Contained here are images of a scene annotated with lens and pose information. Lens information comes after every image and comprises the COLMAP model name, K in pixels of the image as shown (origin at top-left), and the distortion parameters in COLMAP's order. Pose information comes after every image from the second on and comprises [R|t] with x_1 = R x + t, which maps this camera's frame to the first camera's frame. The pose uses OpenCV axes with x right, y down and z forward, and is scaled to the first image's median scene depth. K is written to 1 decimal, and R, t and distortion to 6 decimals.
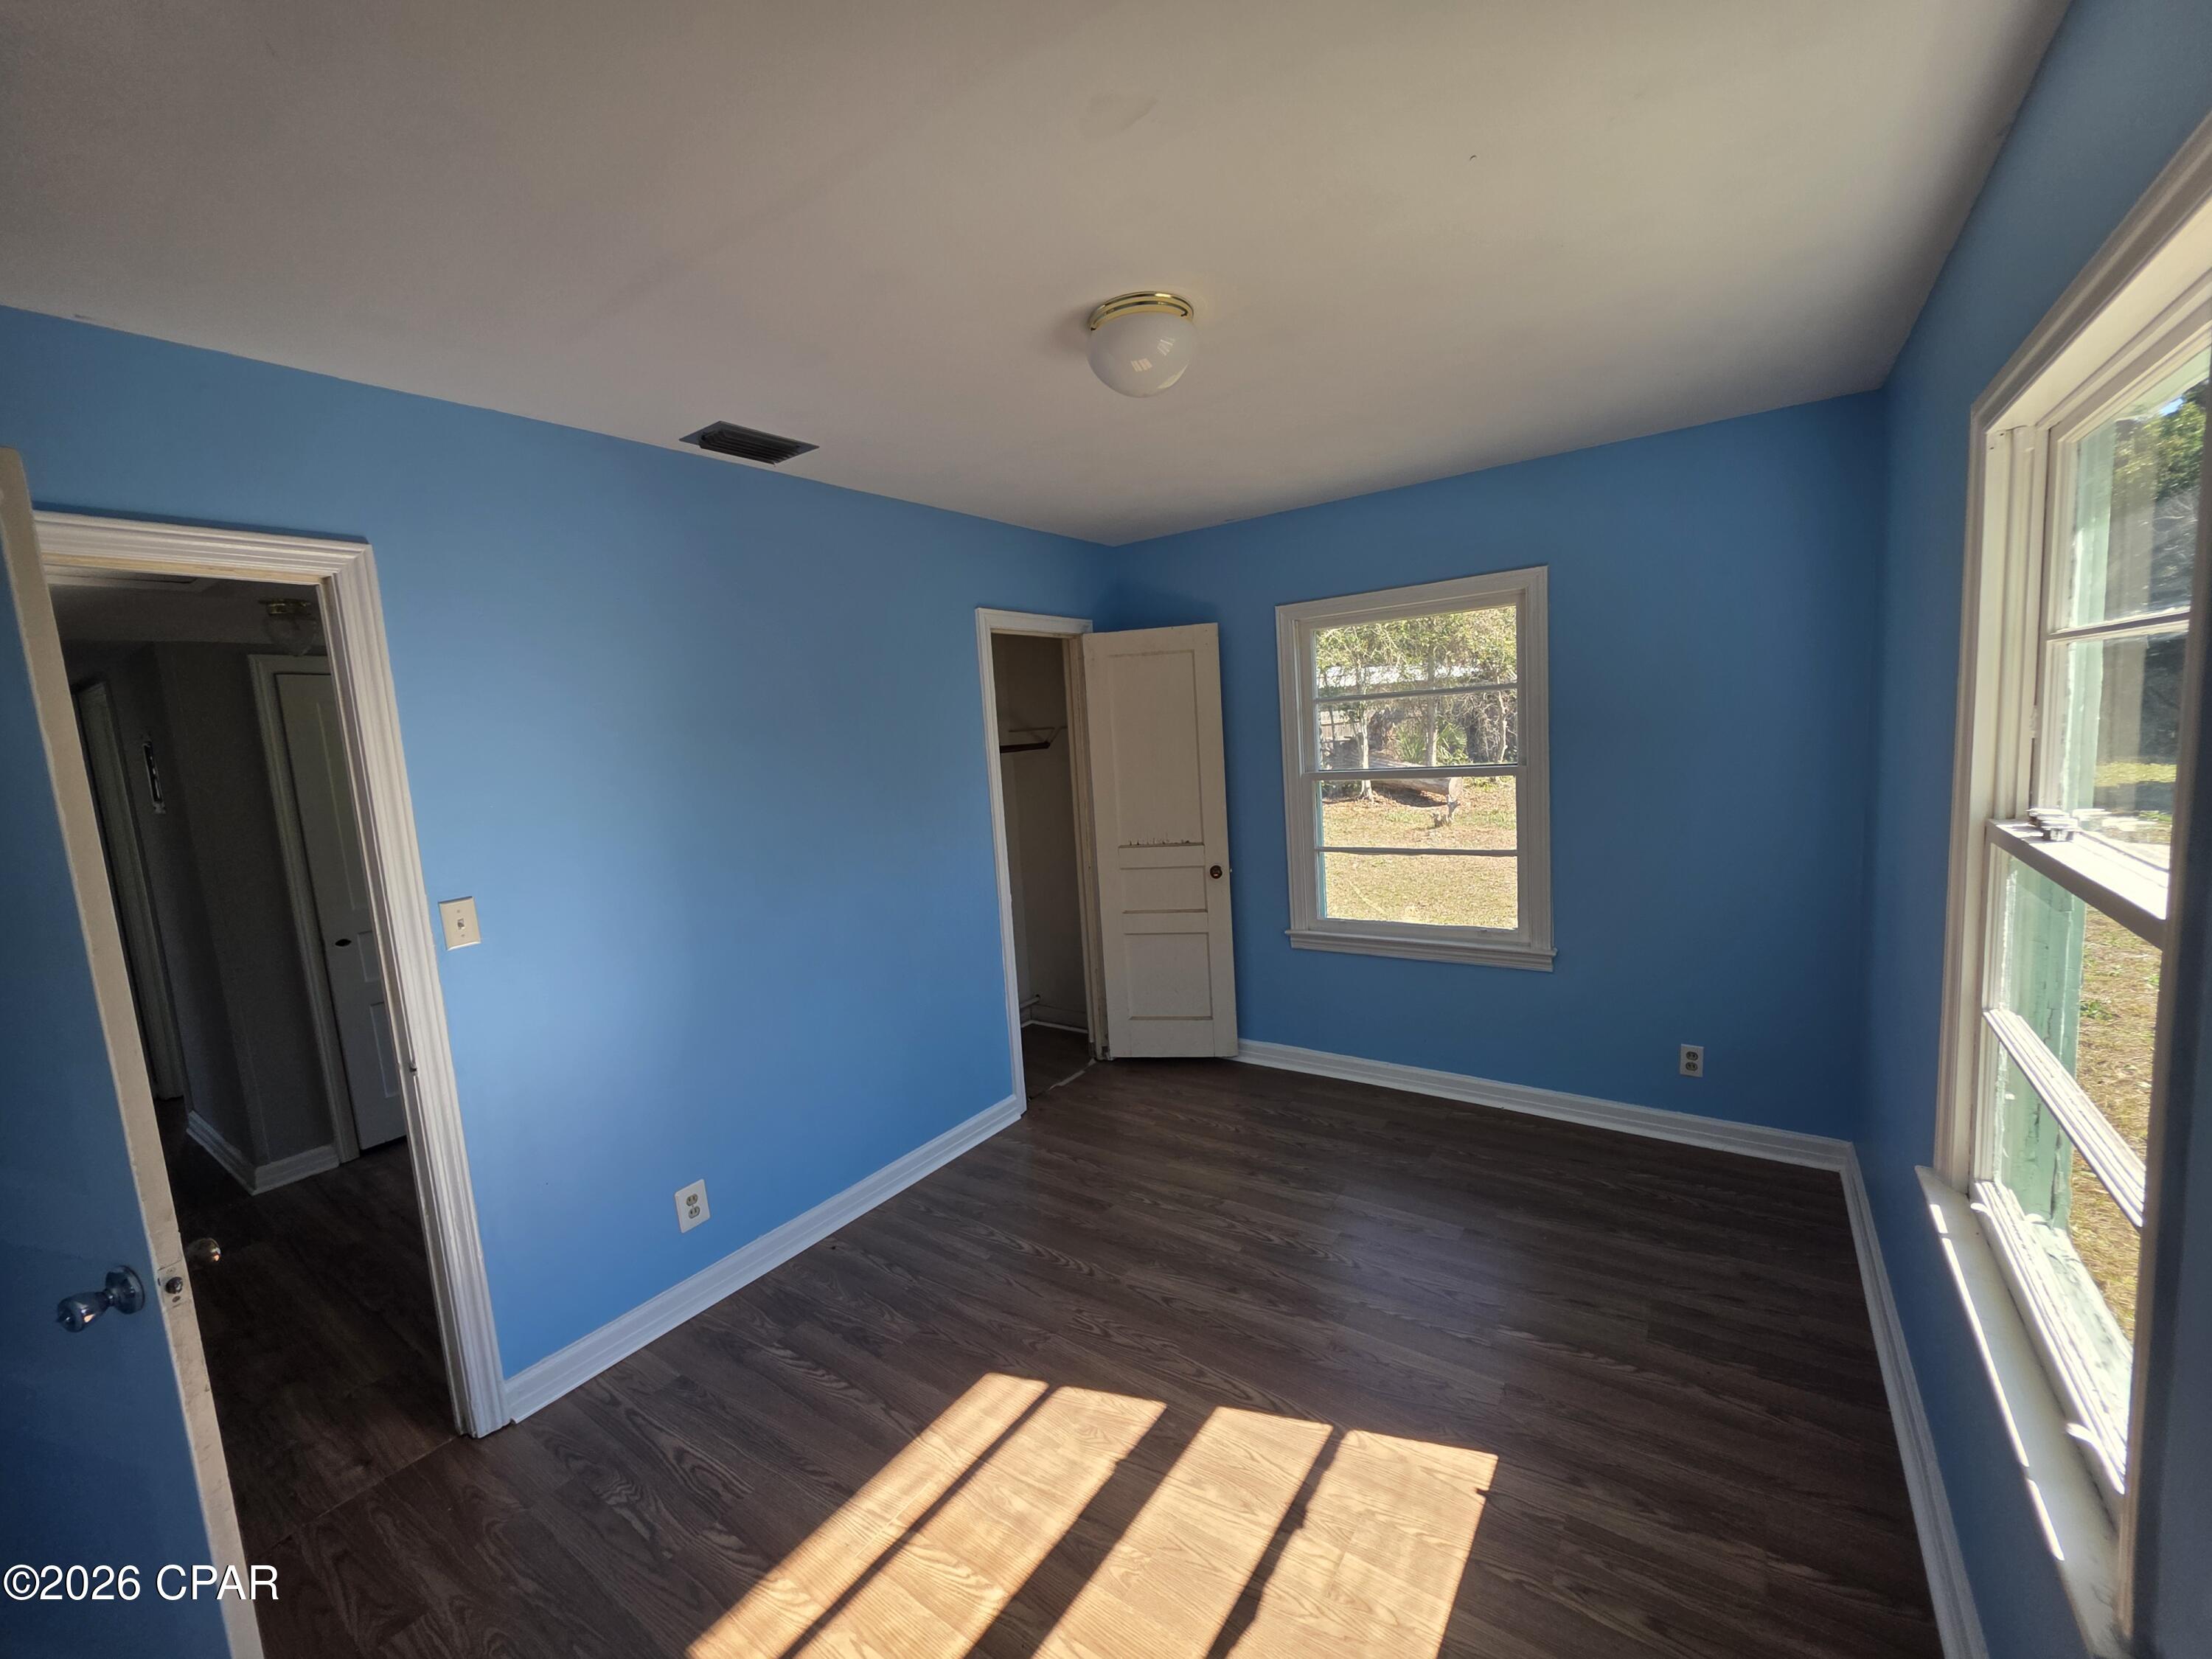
lens RADIAL K [[888.4, 0, 1106.0], [0, 888.4, 829.5], [0, 0, 1]] dist [0.001810, -0.000432]
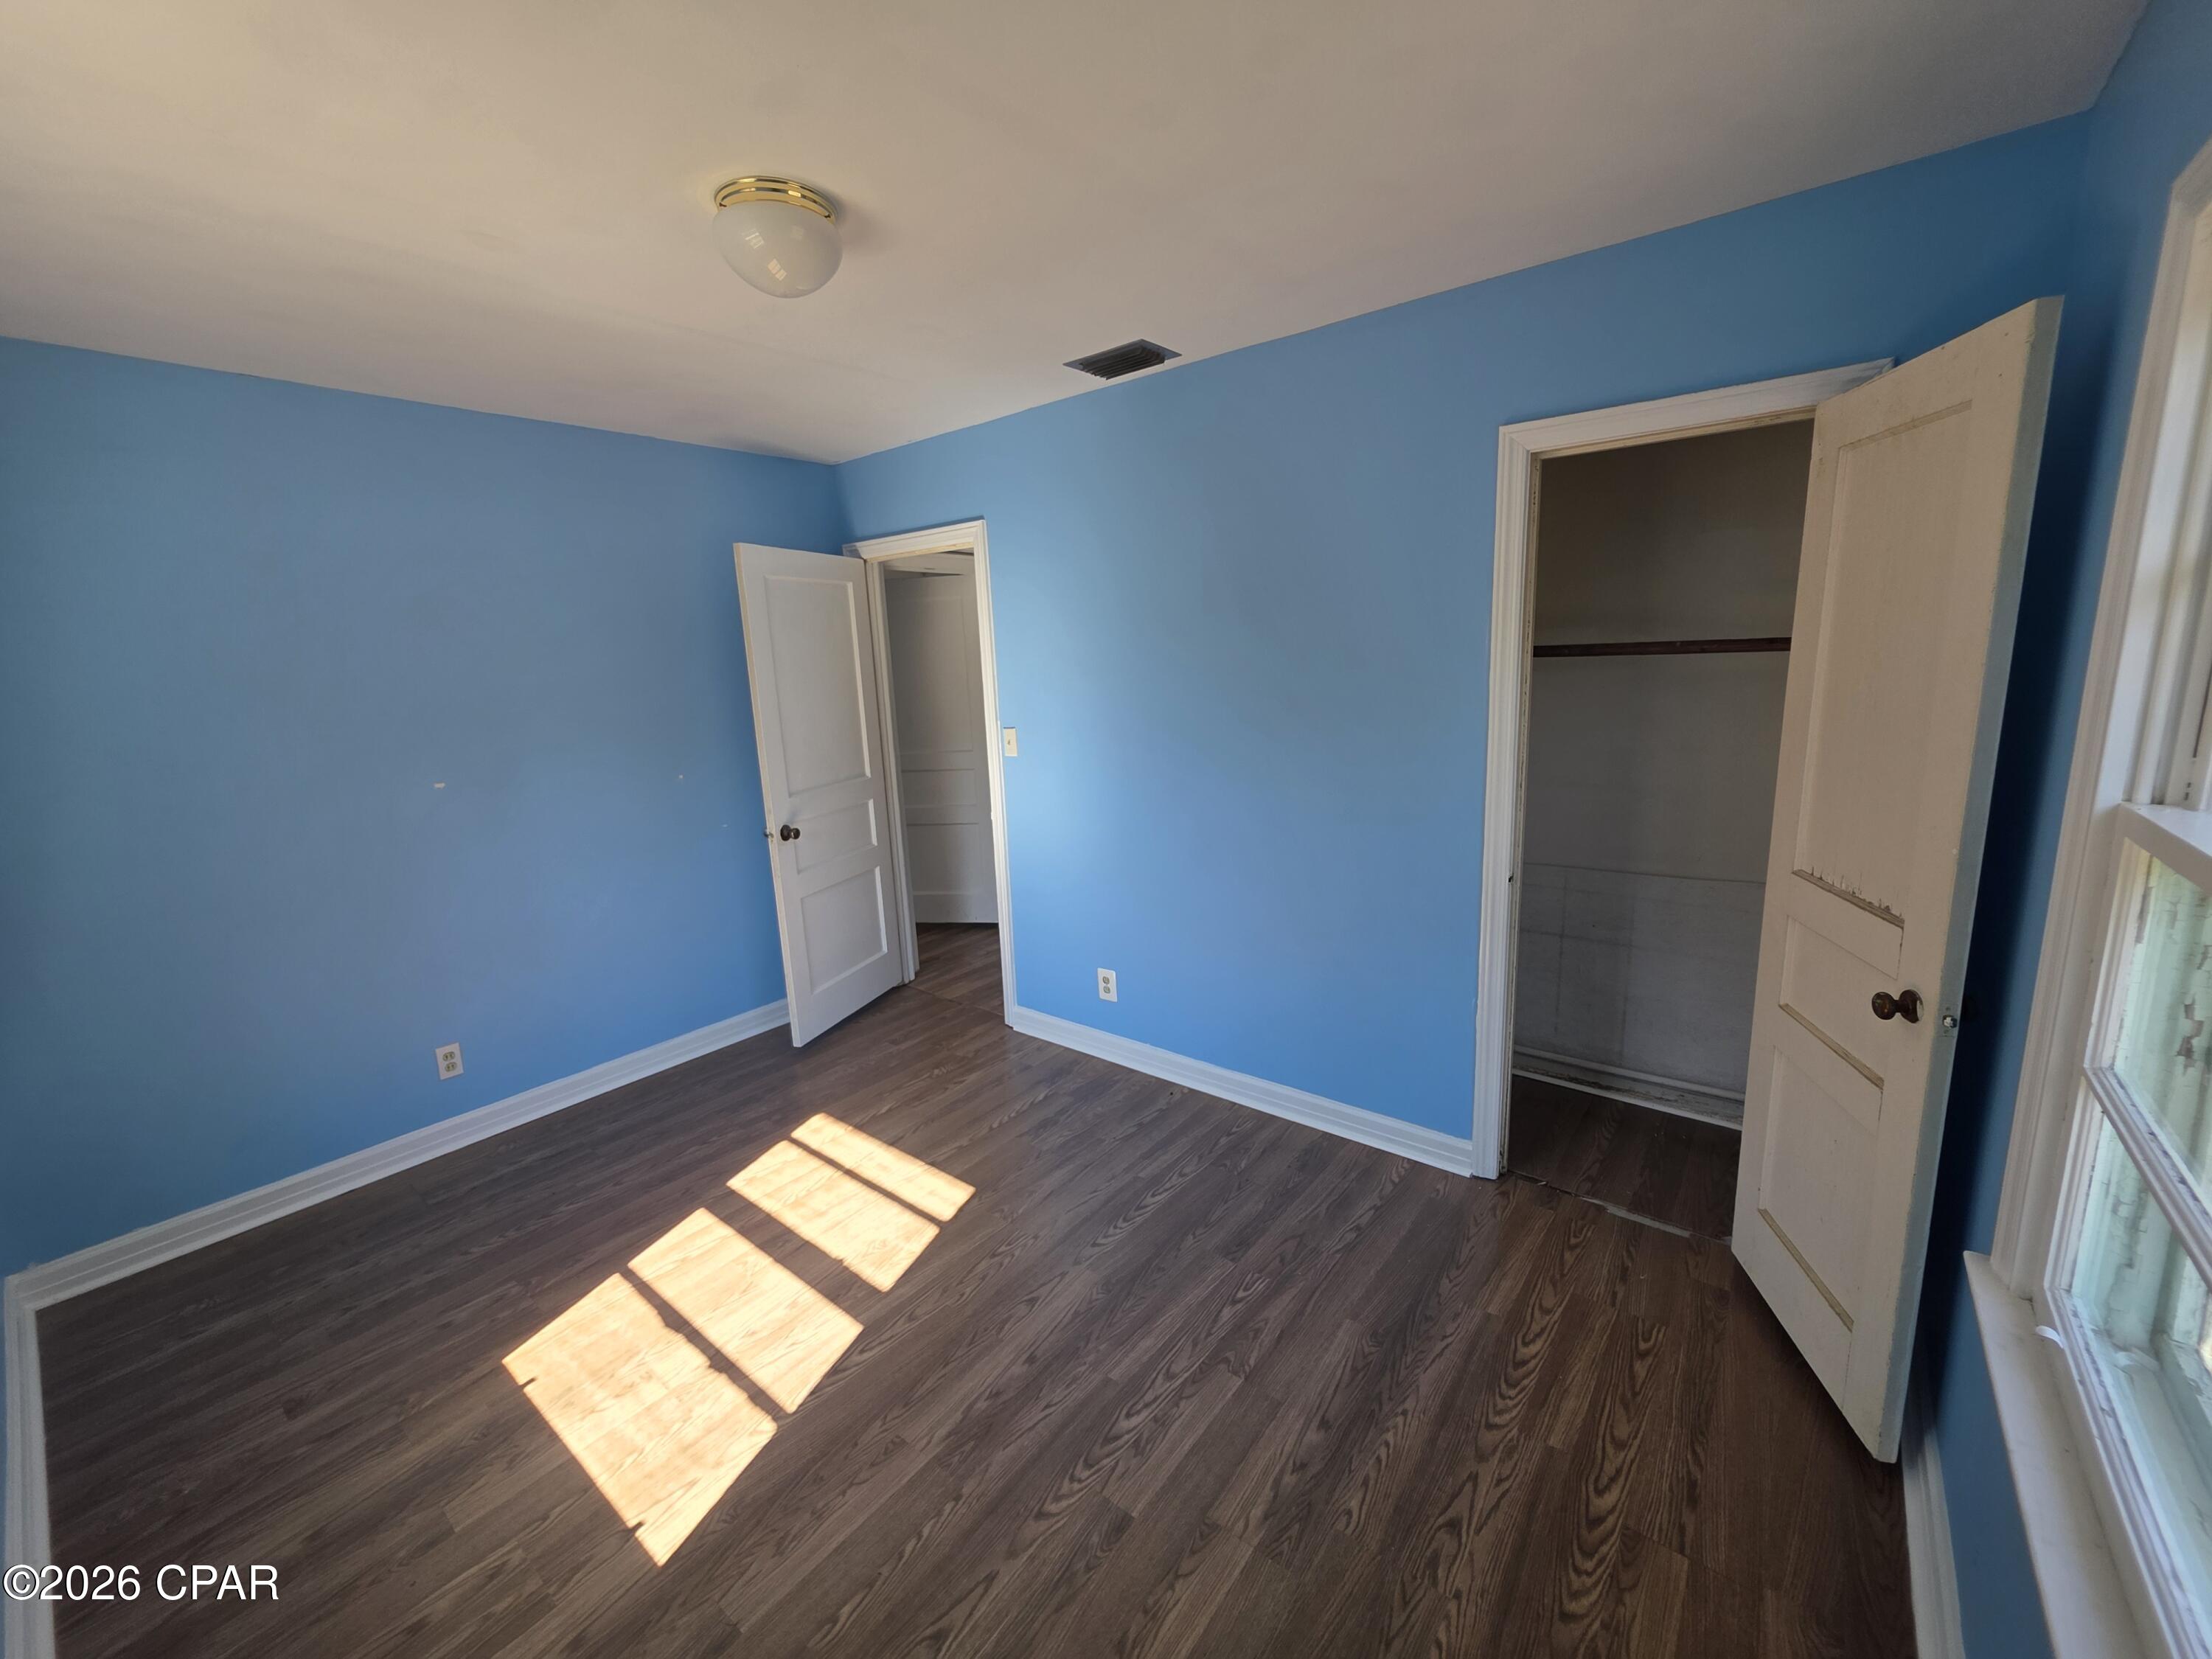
lens RADIAL K [[888.4, 0, 1106.0], [0, 888.4, 829.5], [0, 0, 1]] dist [0.001810, -0.000432]
pose [[-0.063853, 0.262974, -0.962688, 0.953938], [-0.067187, 0.961335, 0.267061, -0.202585], [0.995695, 0.081733, -0.043715, 1.282291]]
